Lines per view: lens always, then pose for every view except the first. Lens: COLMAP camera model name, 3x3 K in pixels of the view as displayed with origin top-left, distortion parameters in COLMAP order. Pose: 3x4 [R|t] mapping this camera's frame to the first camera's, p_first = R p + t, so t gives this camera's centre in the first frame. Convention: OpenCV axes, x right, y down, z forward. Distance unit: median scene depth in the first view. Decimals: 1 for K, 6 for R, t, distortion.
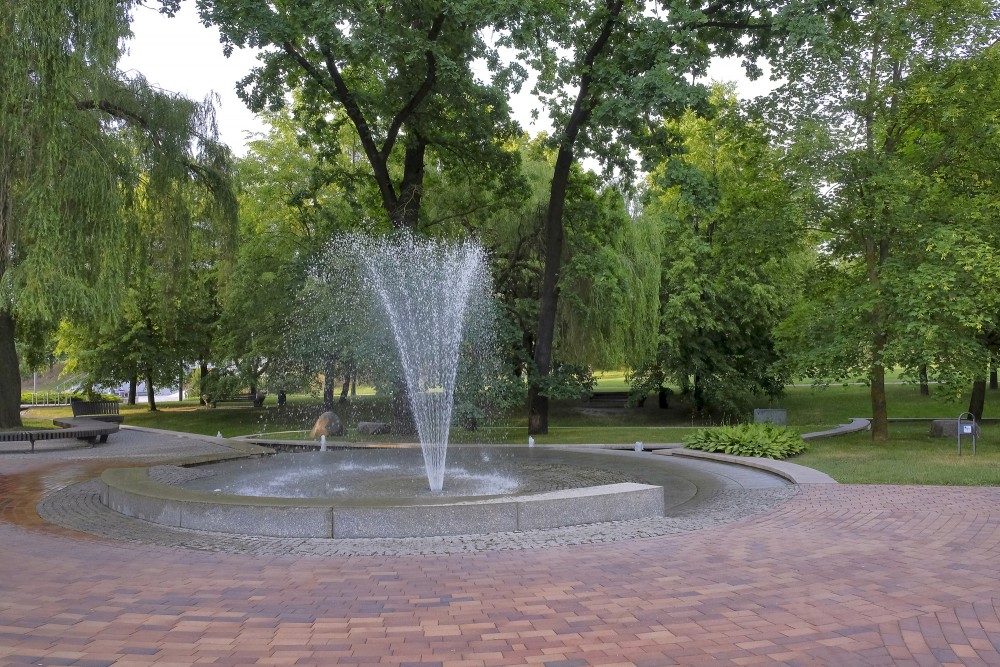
lens RADIAL K [[757.0, 0, 500.0], [0, 757.0, 333.5], [0, 0, 1]] dist [-0.040203, 0.035016]
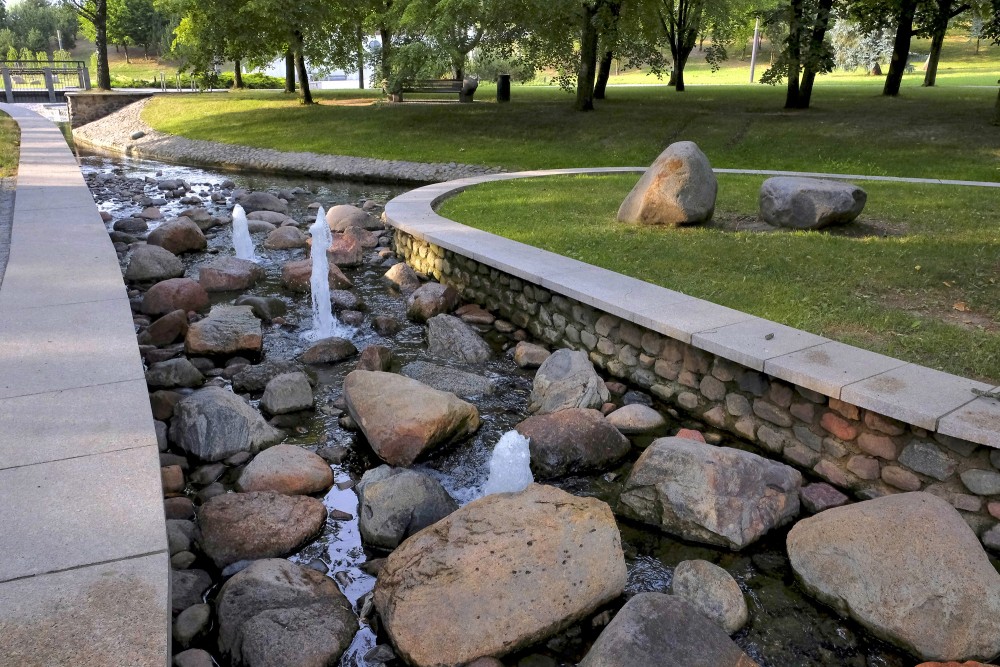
lens RADIAL K [[757.0, 0, 500.0], [0, 757.0, 333.5], [0, 0, 1]] dist [-0.040203, 0.035016]
pose [[0.964094, 0.107322, -0.242911, -0.133416], [-0.005036, 0.921925, 0.387336, 0.035157], [0.265515, -0.372204, 0.889362, 0.416986]]
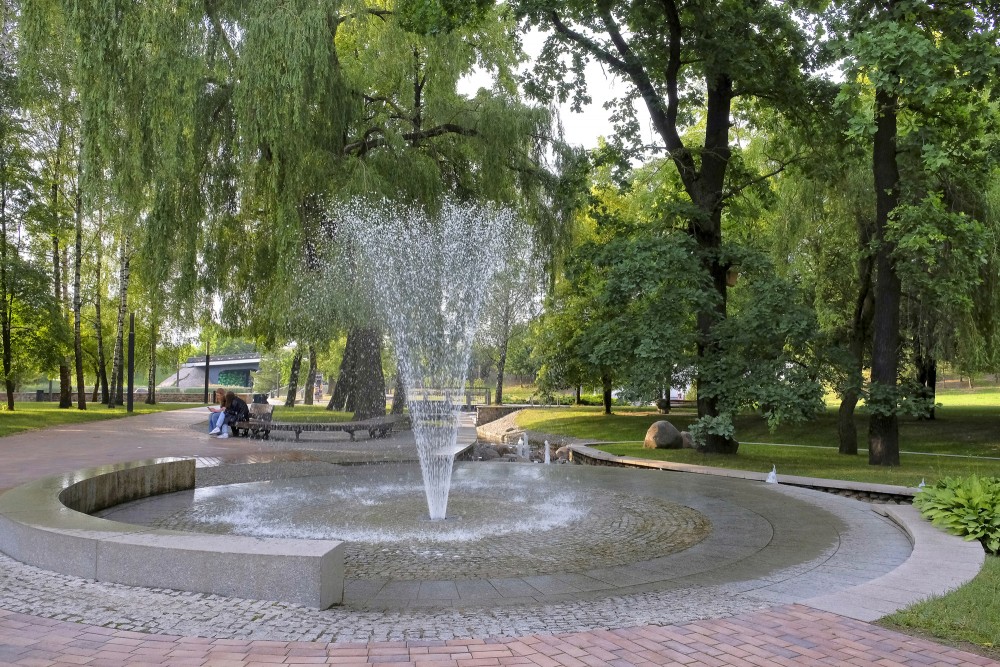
lens RADIAL K [[757.0, 0, 500.0], [0, 757.0, 333.5], [0, 0, 1]] dist [-0.040203, 0.035016]
pose [[0.735842, -0.031320, -0.676429, 0.146830], [0.024211, 0.999508, -0.019942, 0.008782], [0.676720, -0.001703, 0.736238, 0.133602]]
